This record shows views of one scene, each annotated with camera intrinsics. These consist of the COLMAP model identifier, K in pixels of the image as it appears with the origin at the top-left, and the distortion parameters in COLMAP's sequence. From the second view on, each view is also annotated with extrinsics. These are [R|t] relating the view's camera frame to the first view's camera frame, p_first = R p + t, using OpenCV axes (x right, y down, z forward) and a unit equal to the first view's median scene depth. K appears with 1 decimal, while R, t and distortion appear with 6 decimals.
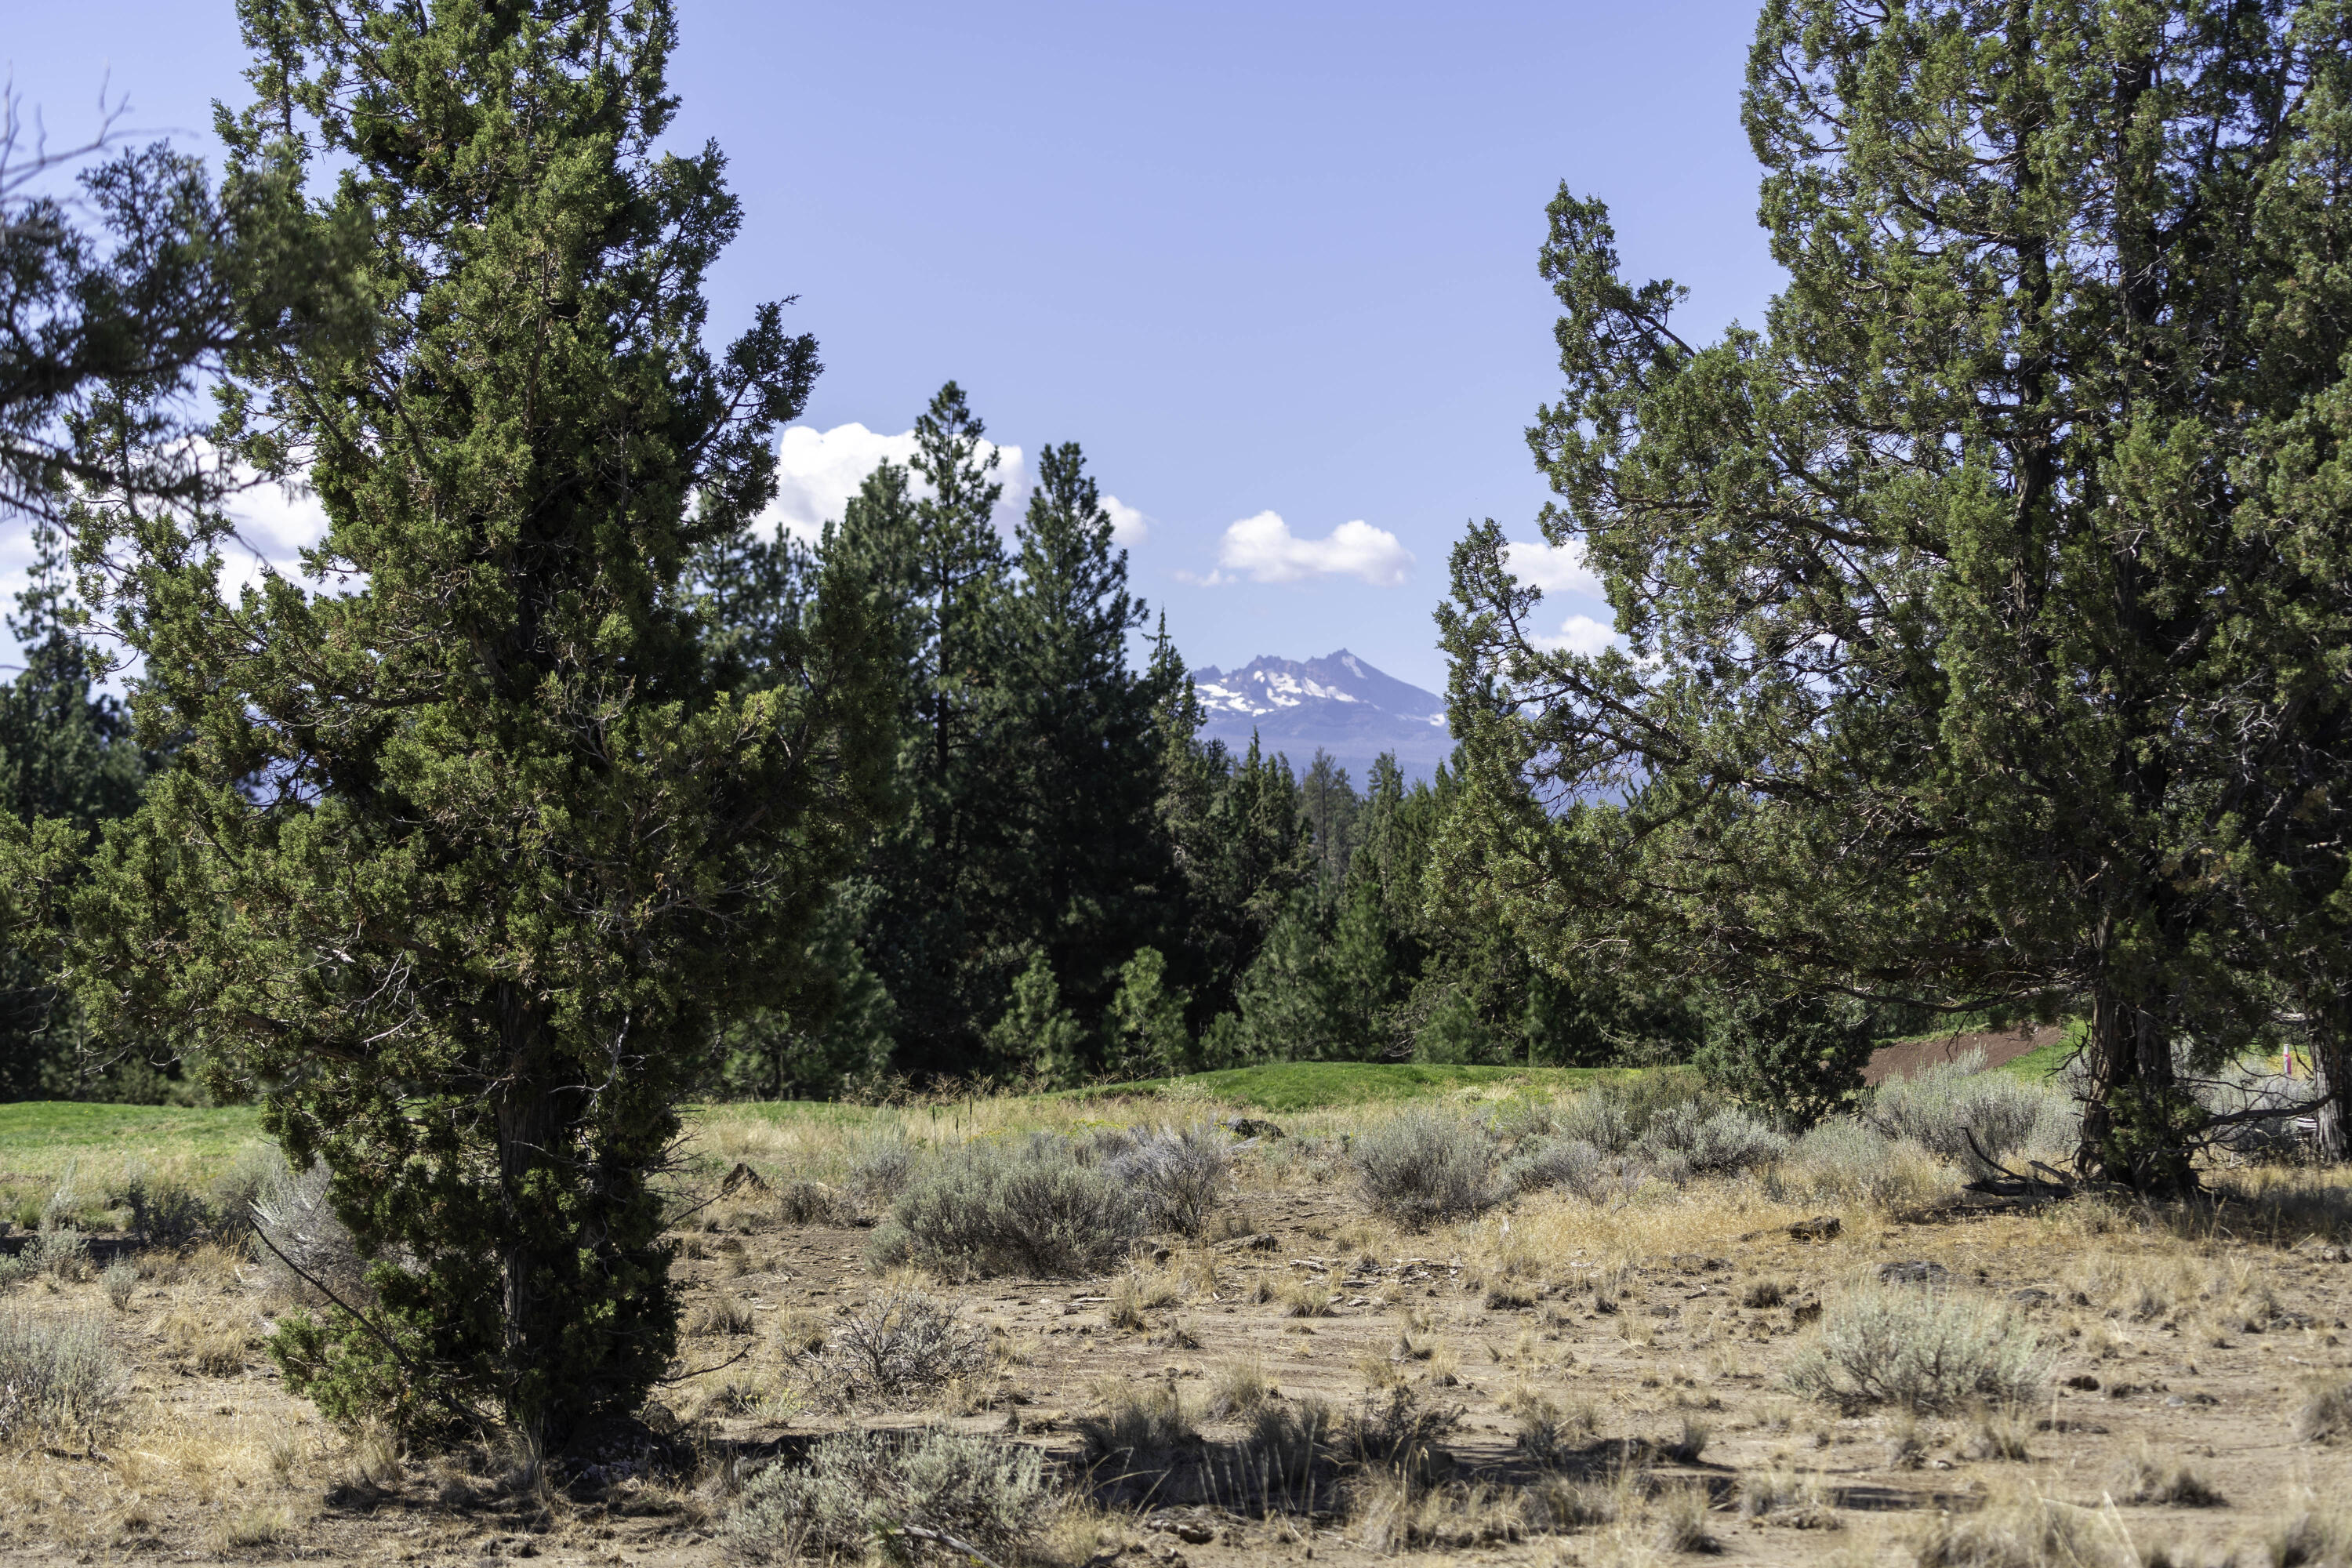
lens RADIAL K [[4816.4, 0, 1180.6], [0, 4816.4, 783.7], [0, 0, 1]] dist [0.003485, 0.000000]
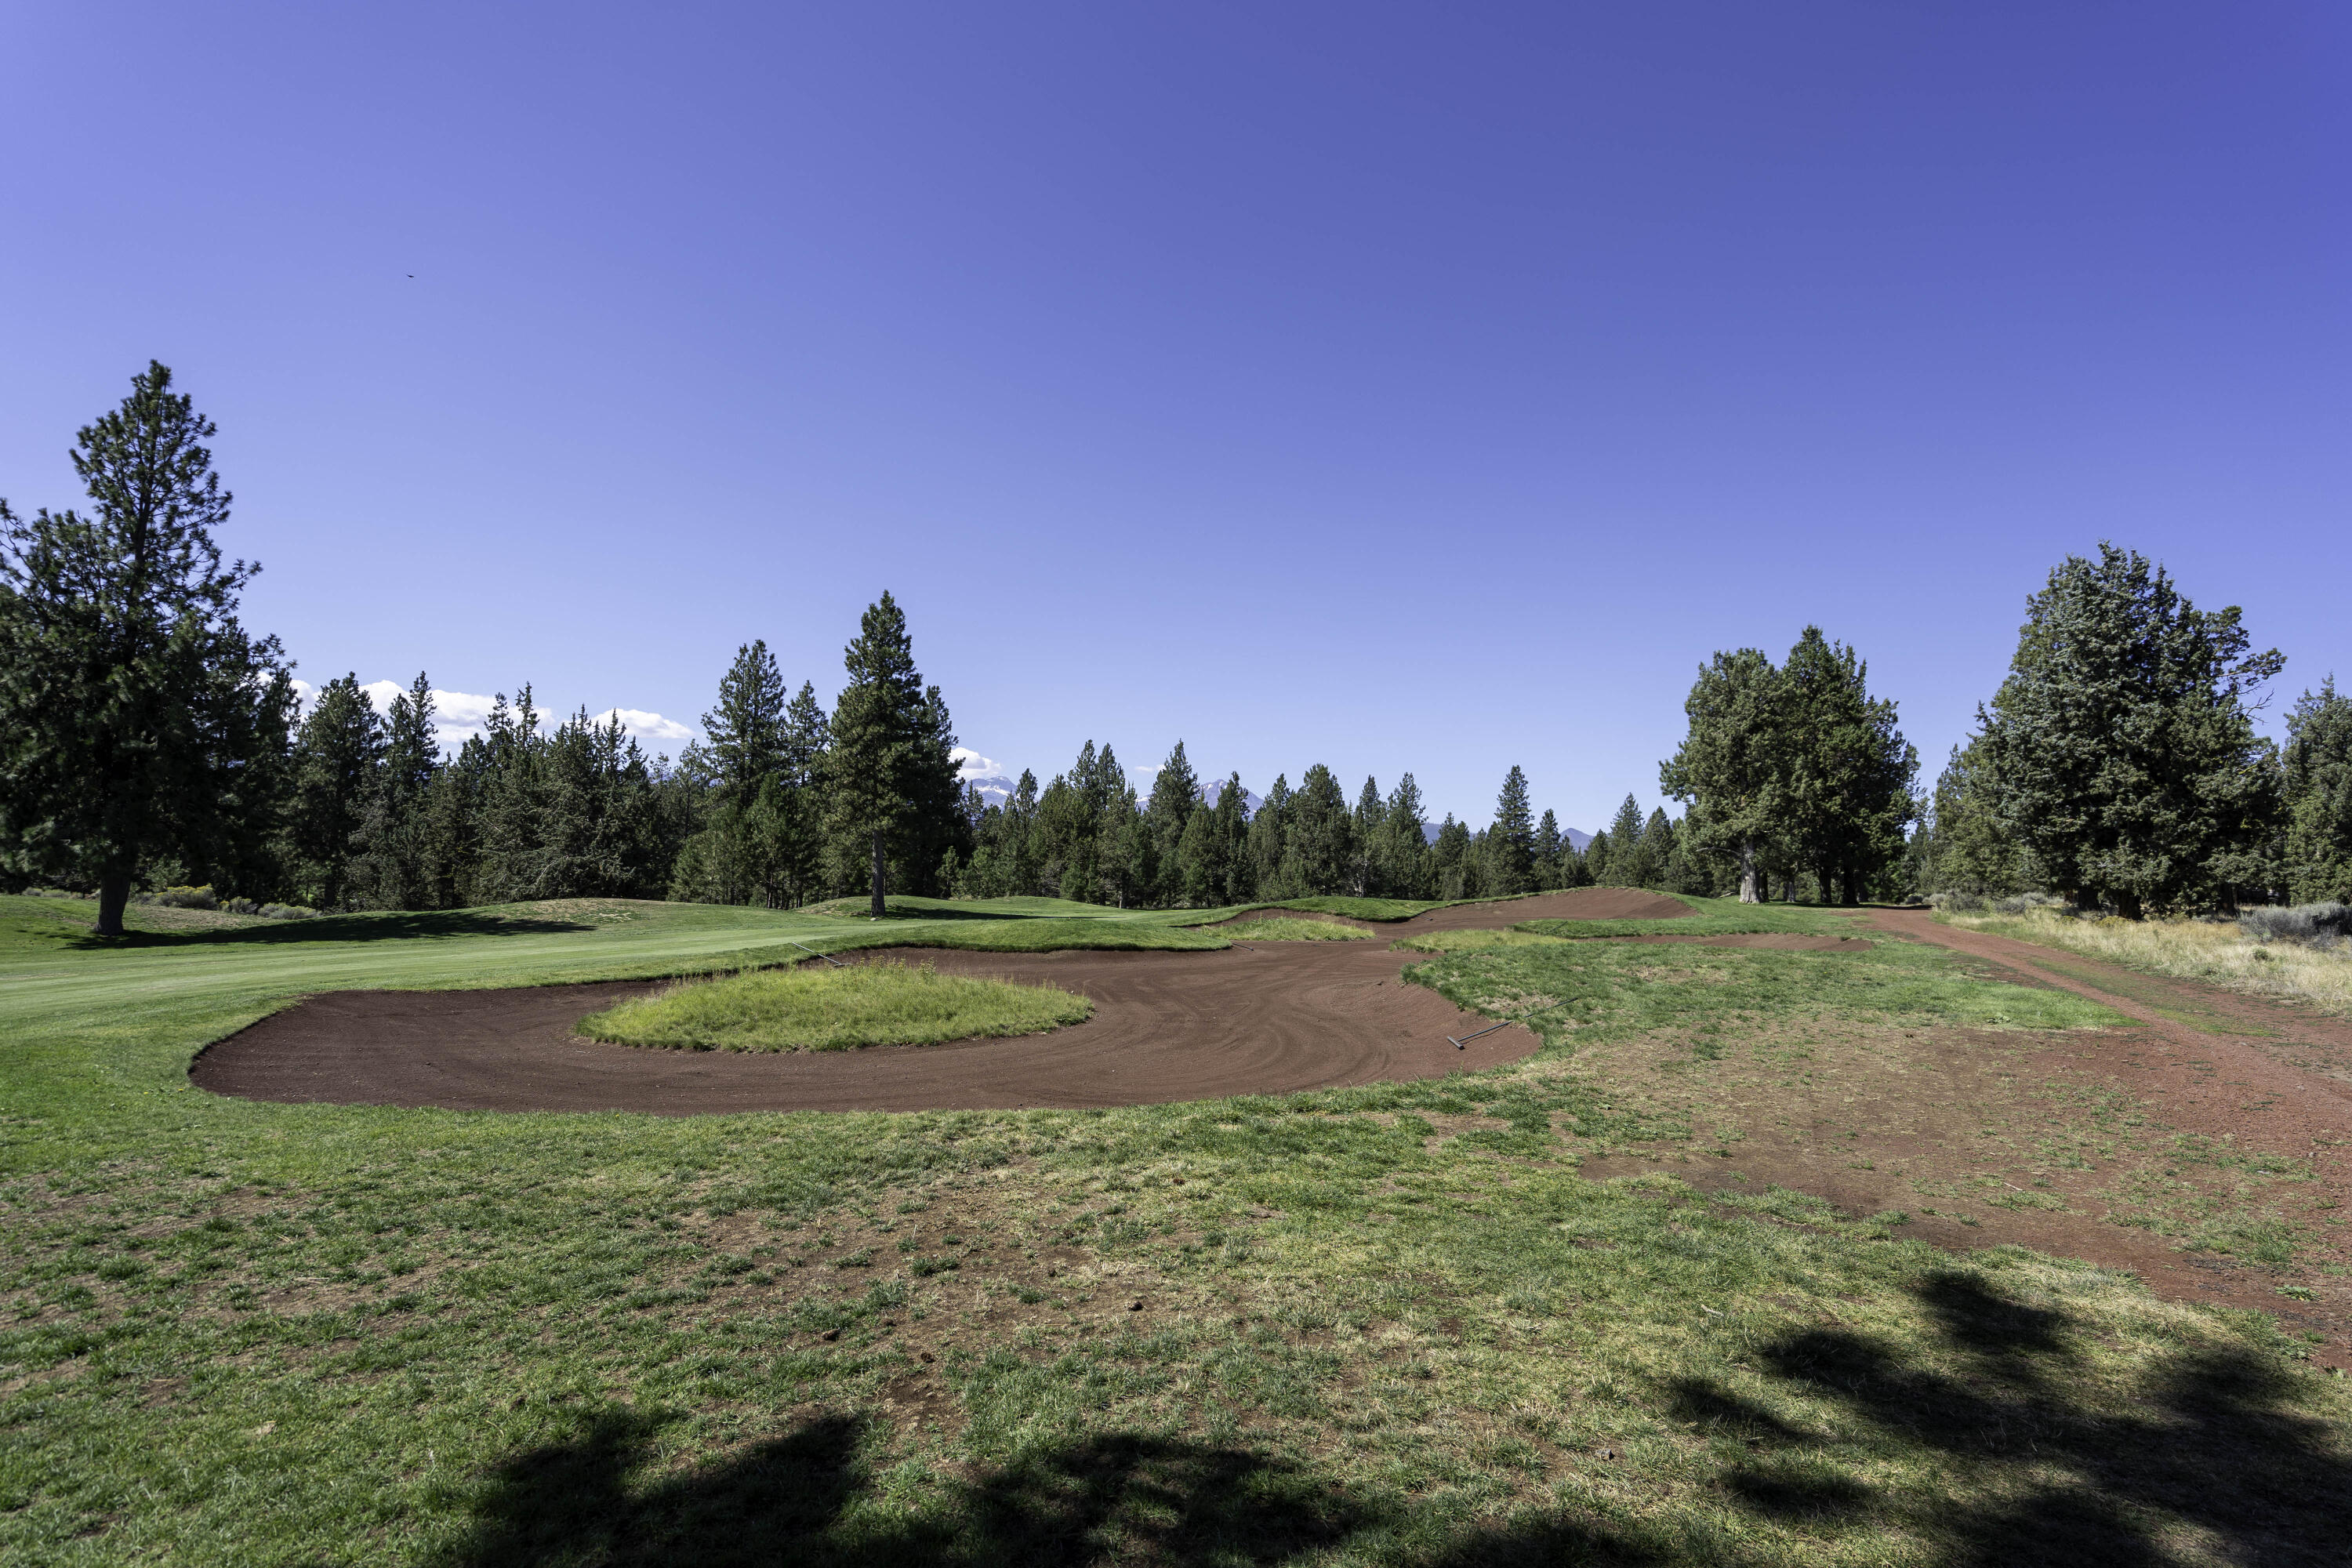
lens RADIAL K [[1119.6, 0, 1180.8], [0, 1119.6, 783.3], [0, 0, 1]] dist [0.005350, 0.001565]
pose [[0.922722, 0.058043, 0.381070, -0.158567], [-0.047748, 0.998195, -0.036424, 0.012949], [-0.382496, 0.015414, 0.923828, 0.268701]]
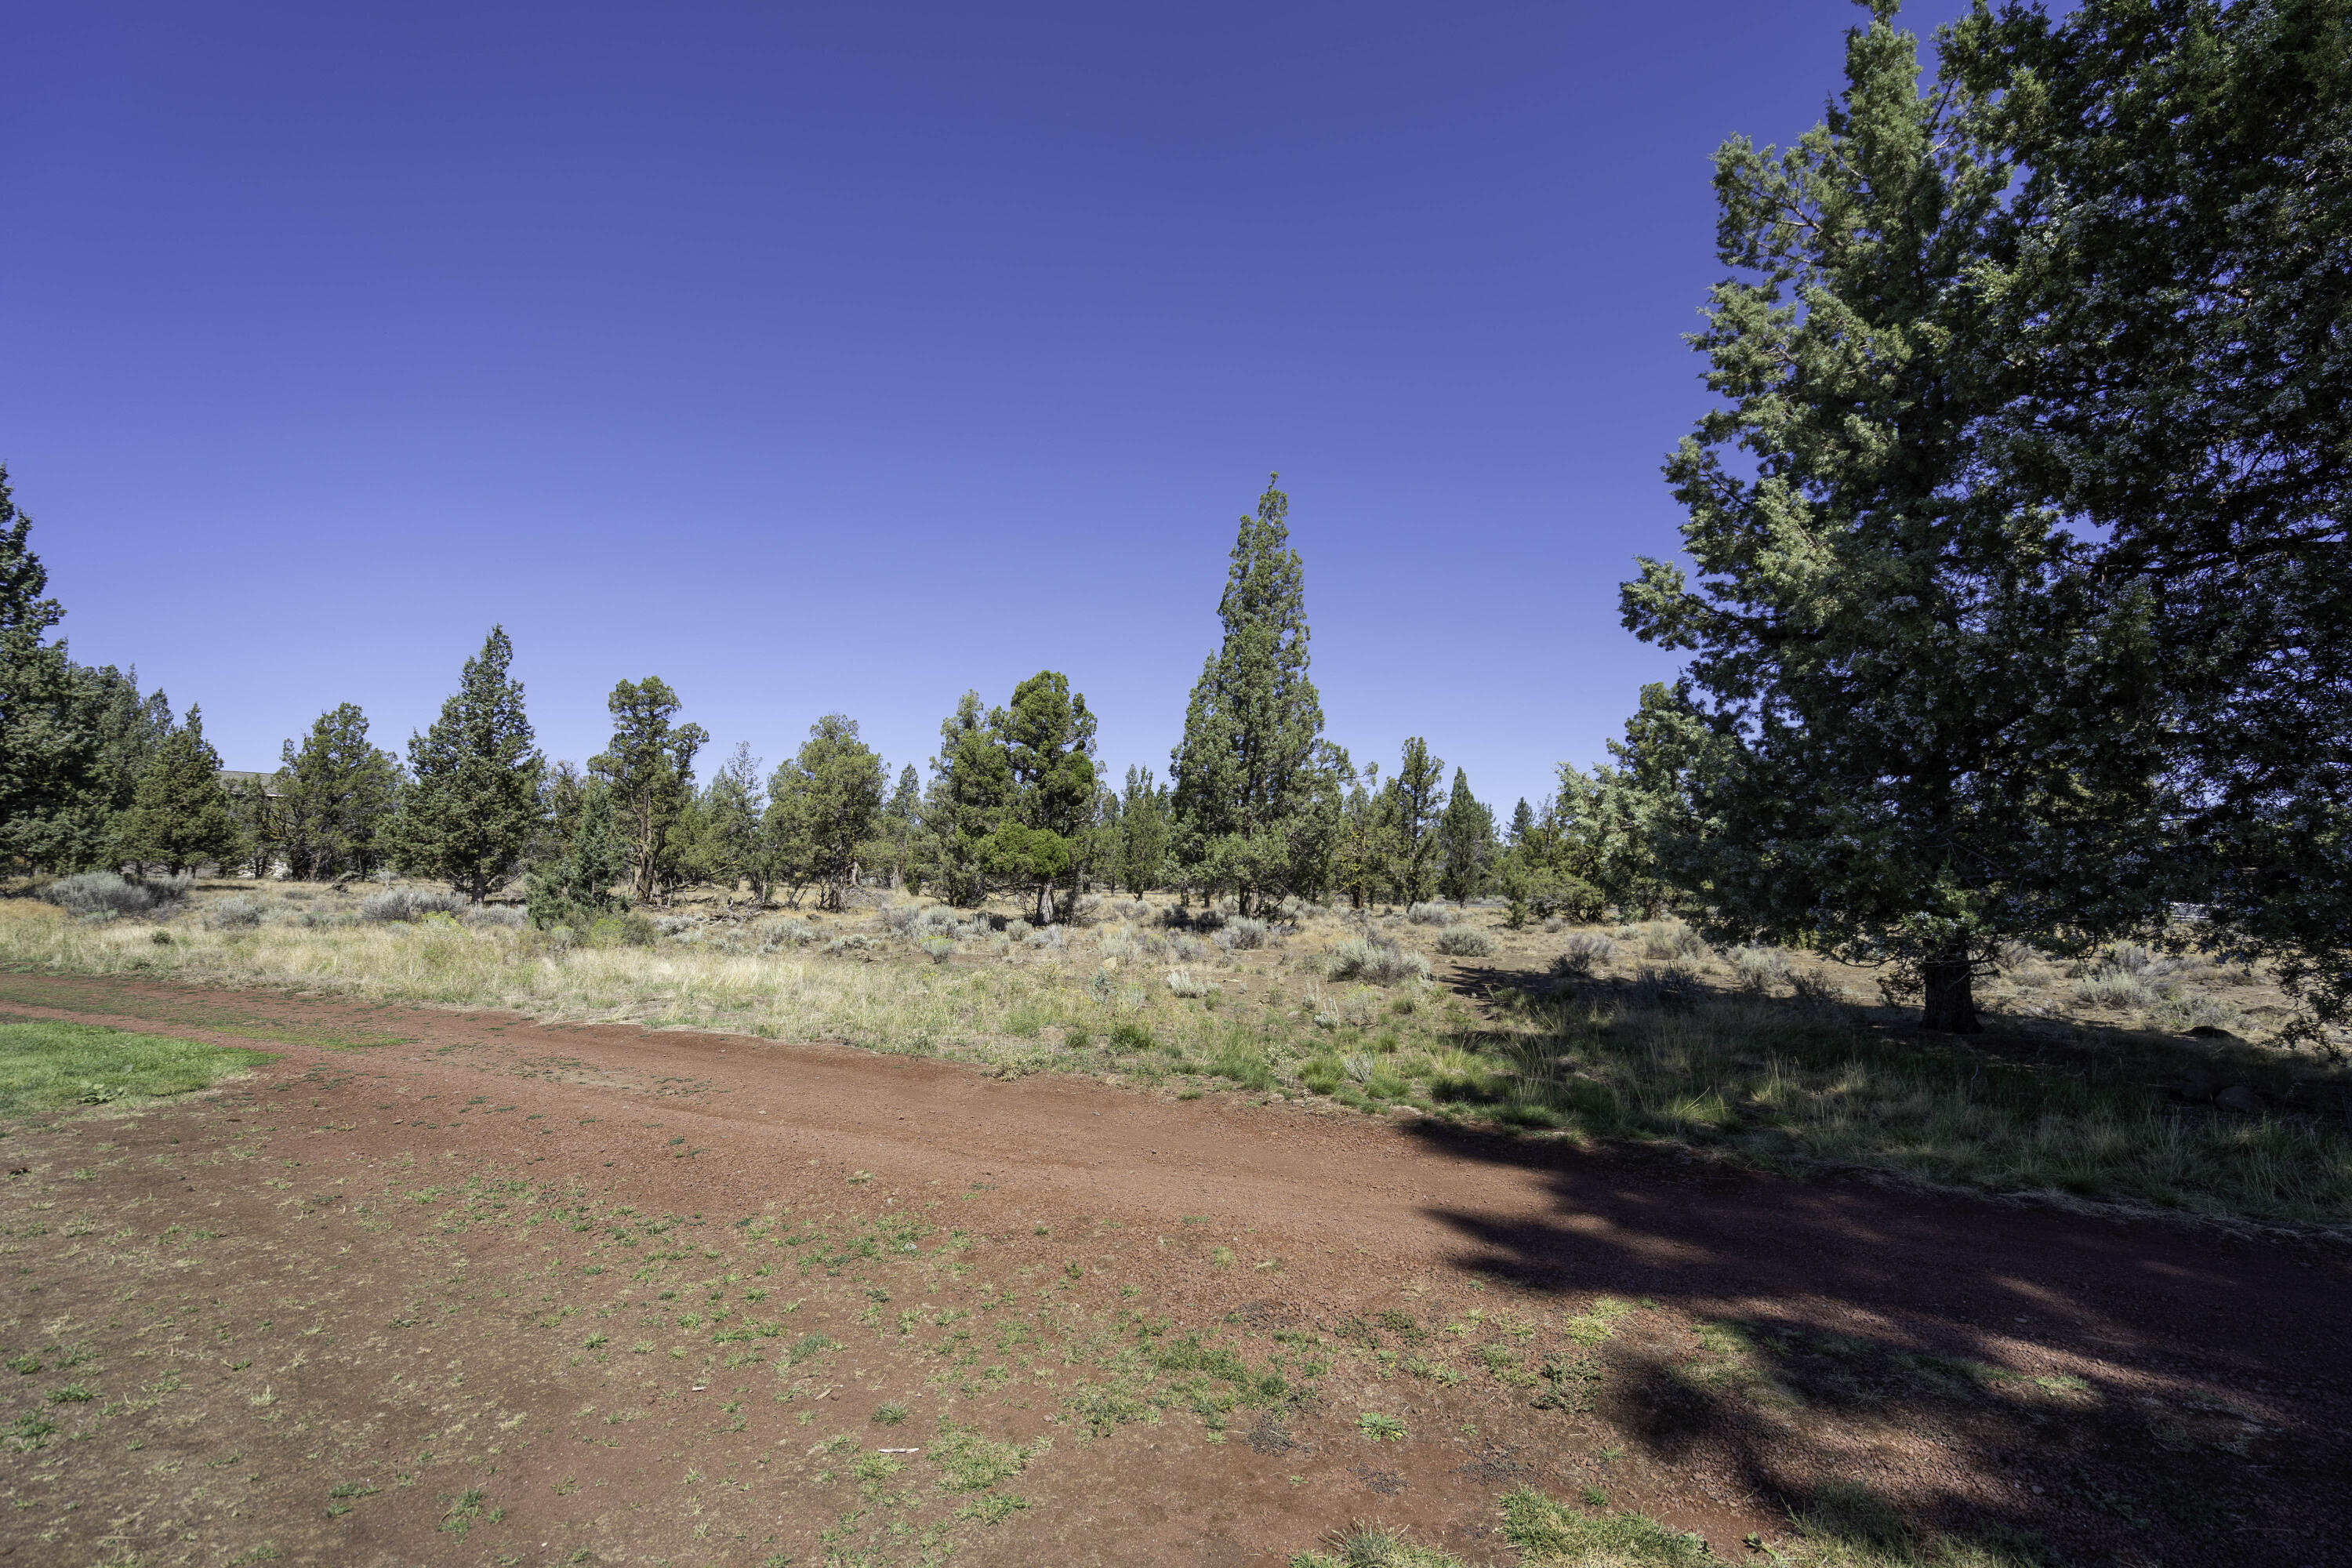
lens RADIAL K [[1063.8, 0, 1171.6], [0, 1063.8, 788.7], [0, 0, 1]] dist [-0.000522, 0.001724]
pose [[-0.460729, 0.077886, 0.884117, -0.127897], [-0.055110, 0.991709, -0.116083, 0.014379], [-0.885828, -0.102207, -0.452617, 0.312631]]
